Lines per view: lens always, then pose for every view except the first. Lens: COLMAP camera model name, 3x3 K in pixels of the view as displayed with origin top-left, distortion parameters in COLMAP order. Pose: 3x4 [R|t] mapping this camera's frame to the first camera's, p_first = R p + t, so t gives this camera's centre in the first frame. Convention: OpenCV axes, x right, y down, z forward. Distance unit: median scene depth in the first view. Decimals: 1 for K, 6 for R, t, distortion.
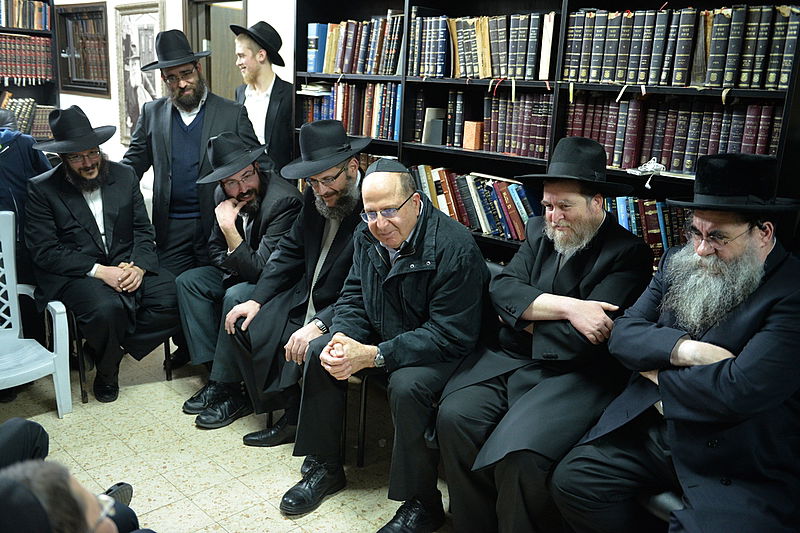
lens RADIAL K [[730.2, 0, 400.0], [0, 730.2, 266.5], [0, 0, 1]] dist [0.005304, 0.006242]
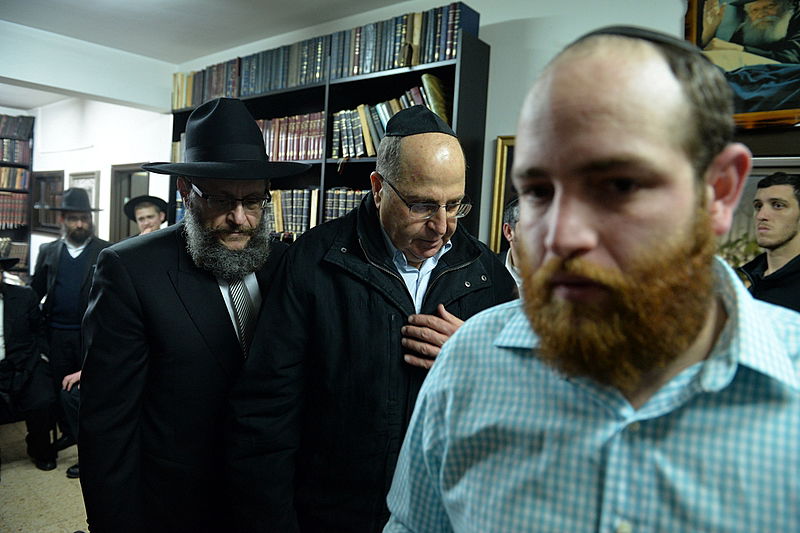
lens RADIAL K [[547.9, 0, 400.0], [0, 547.9, 266.5], [0, 0, 1]] dist [-0.051758, -0.000611]
pose [[0.994668, 0.002472, 0.103102, 0.235143], [0.014597, 0.986274, -0.164471, -0.016084], [-0.102094, 0.165099, 0.980979, -0.043563]]
